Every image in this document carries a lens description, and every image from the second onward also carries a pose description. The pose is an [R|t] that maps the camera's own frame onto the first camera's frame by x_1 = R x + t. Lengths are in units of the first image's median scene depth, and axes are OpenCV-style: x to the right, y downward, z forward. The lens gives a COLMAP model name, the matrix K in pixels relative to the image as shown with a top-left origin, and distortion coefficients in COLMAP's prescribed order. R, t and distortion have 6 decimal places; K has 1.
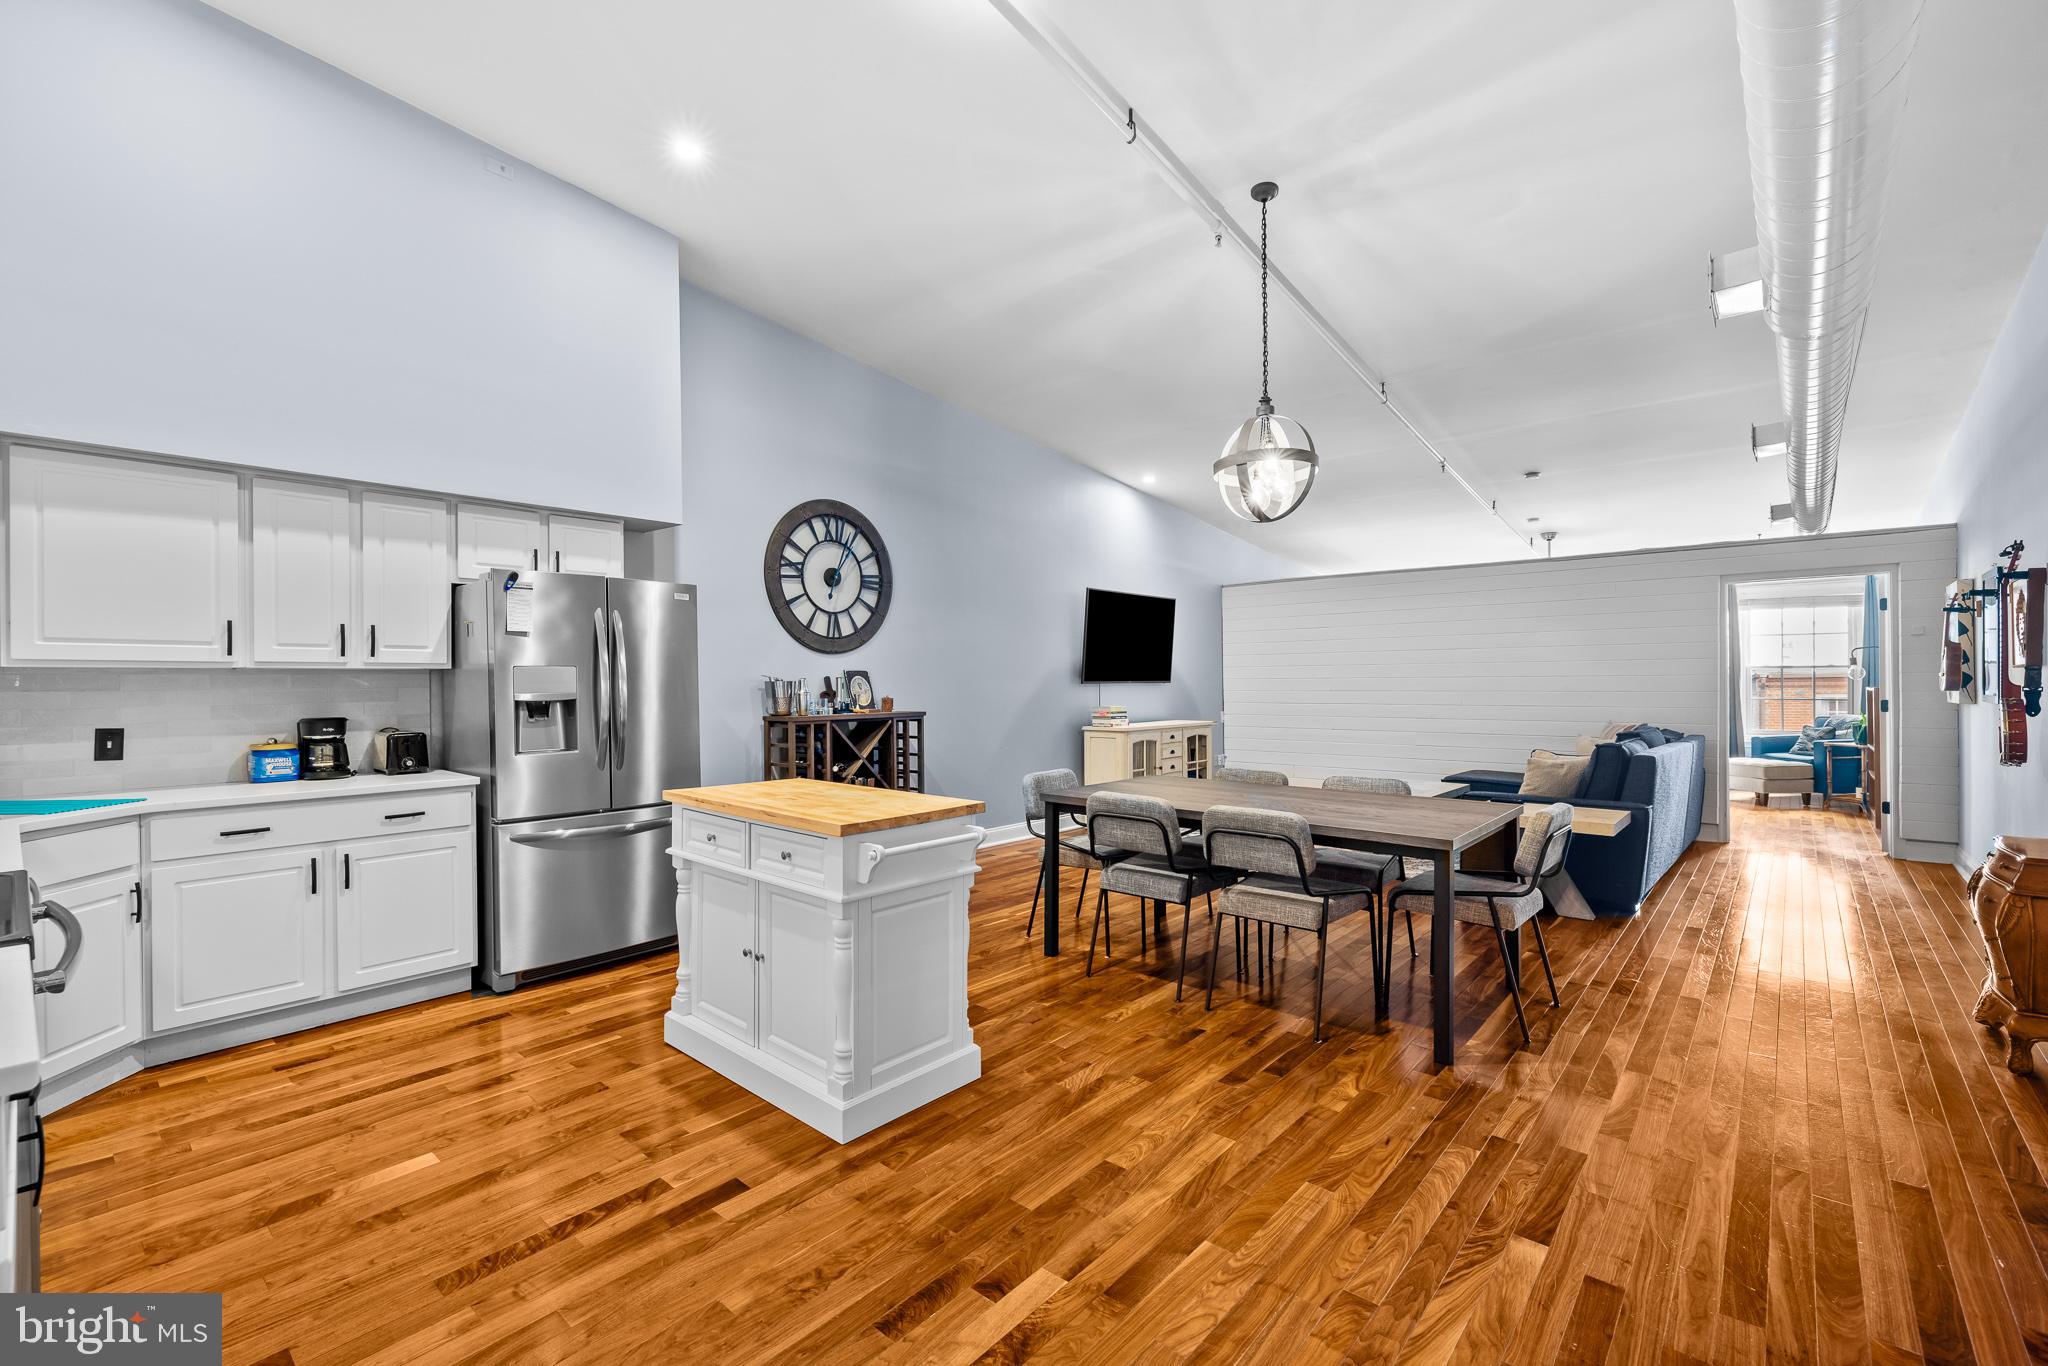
lens RADIAL K [[881.3, 0, 1024.0], [0, 881.3, 683.0], [0, 0, 1]] dist [0.002279, 0.000060]
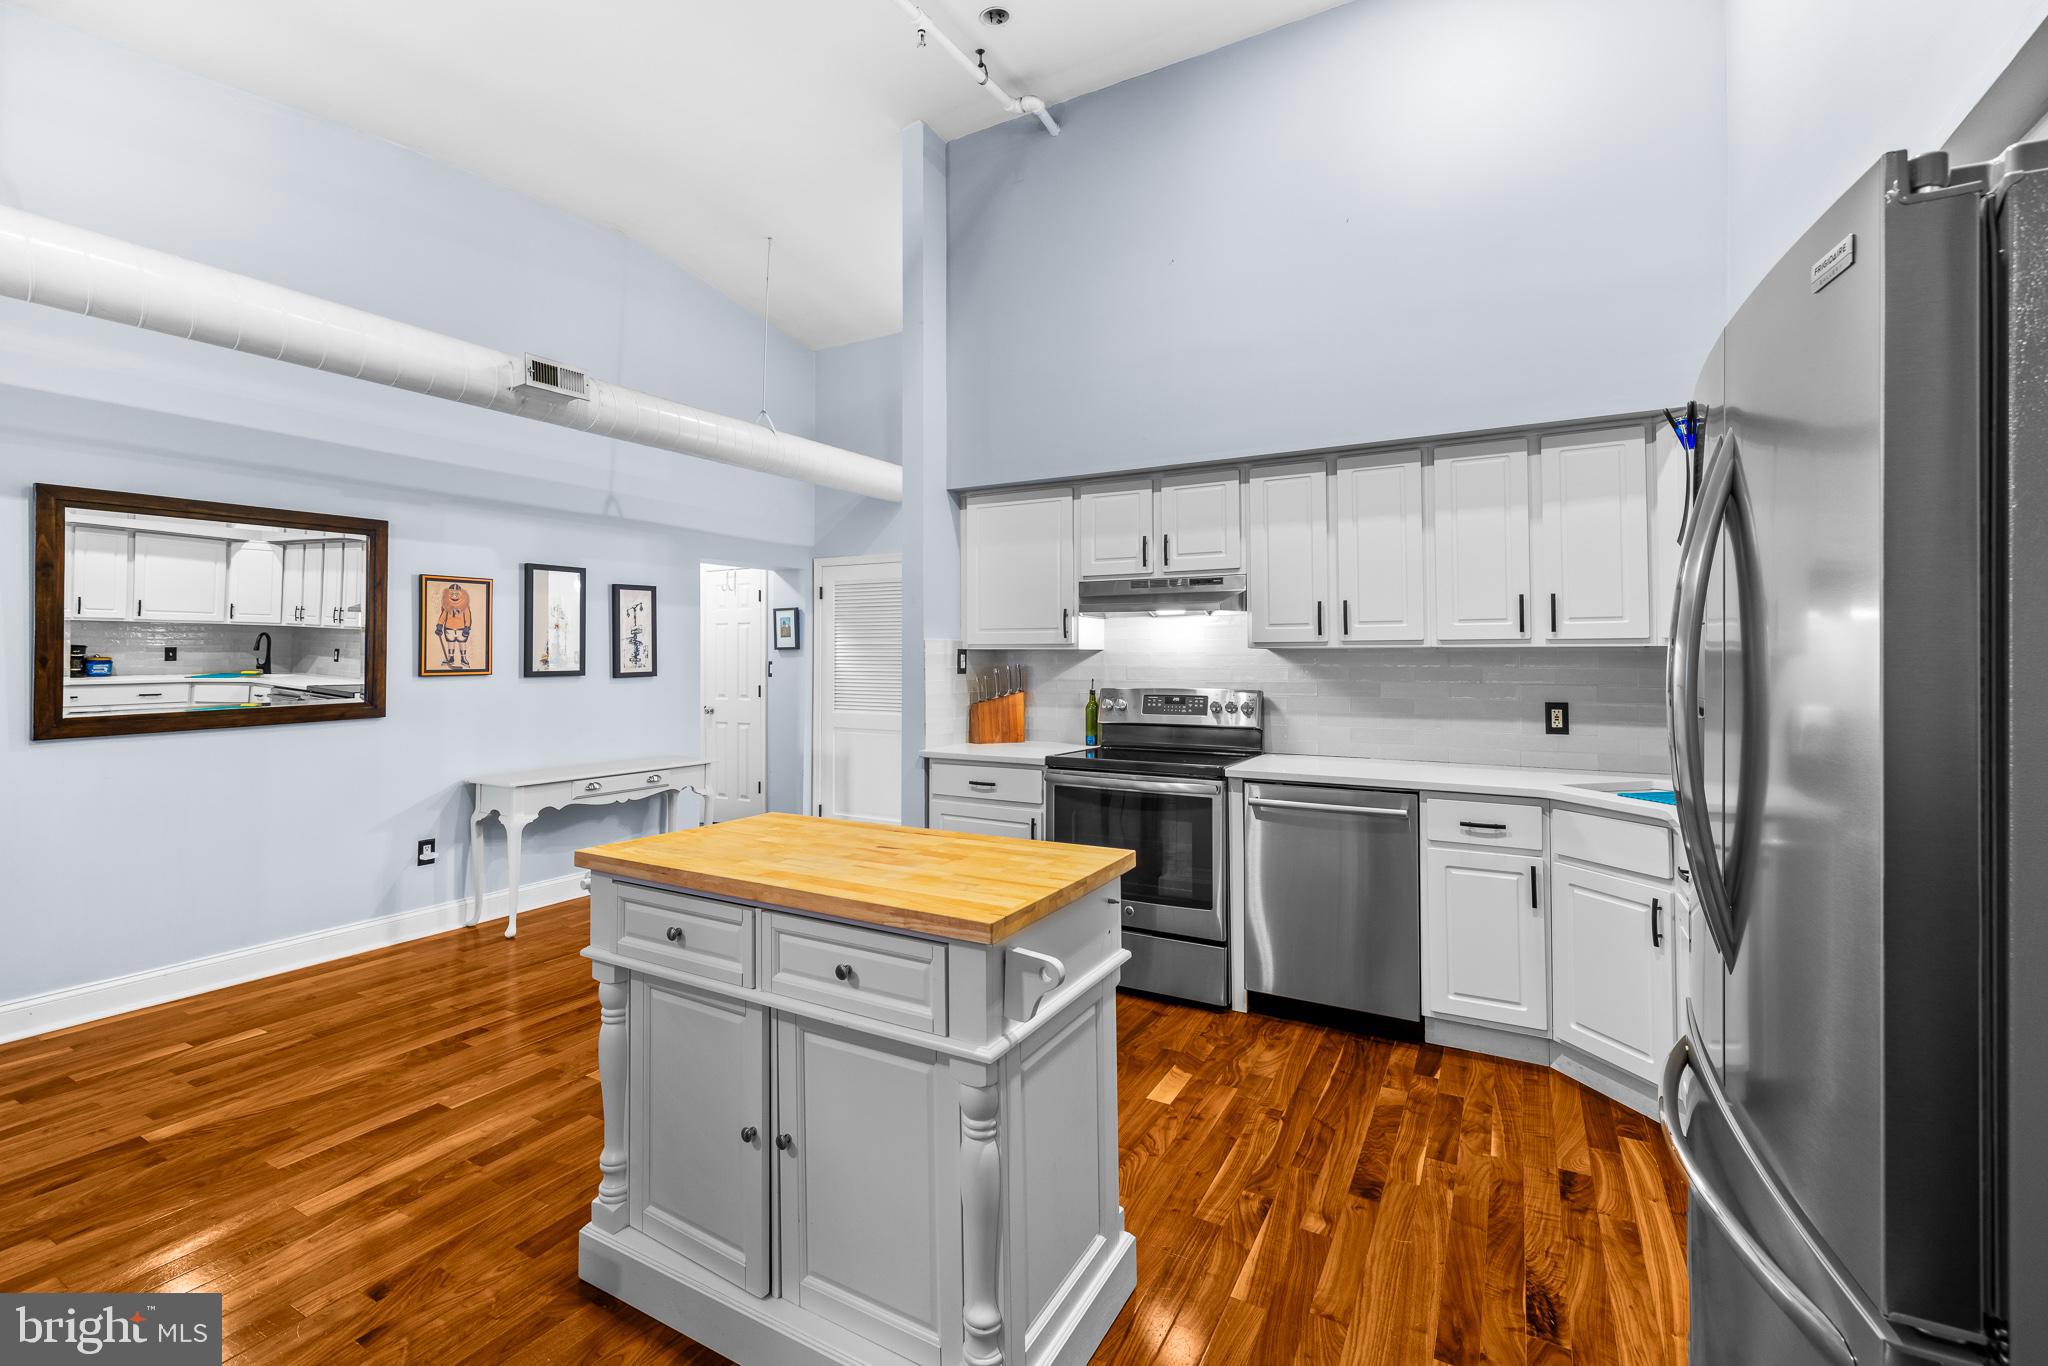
lens RADIAL K [[897.9, 0, 1003.5], [0, 897.9, 630.1], [0, 0, 1]] dist [0.001592, 0.000656]
pose [[-0.982150, -0.001660, -0.188094, -0.117020], [0.003707, 0.999596, -0.028182, -0.004444], [0.188065, -0.028376, -0.981747, 0.881188]]
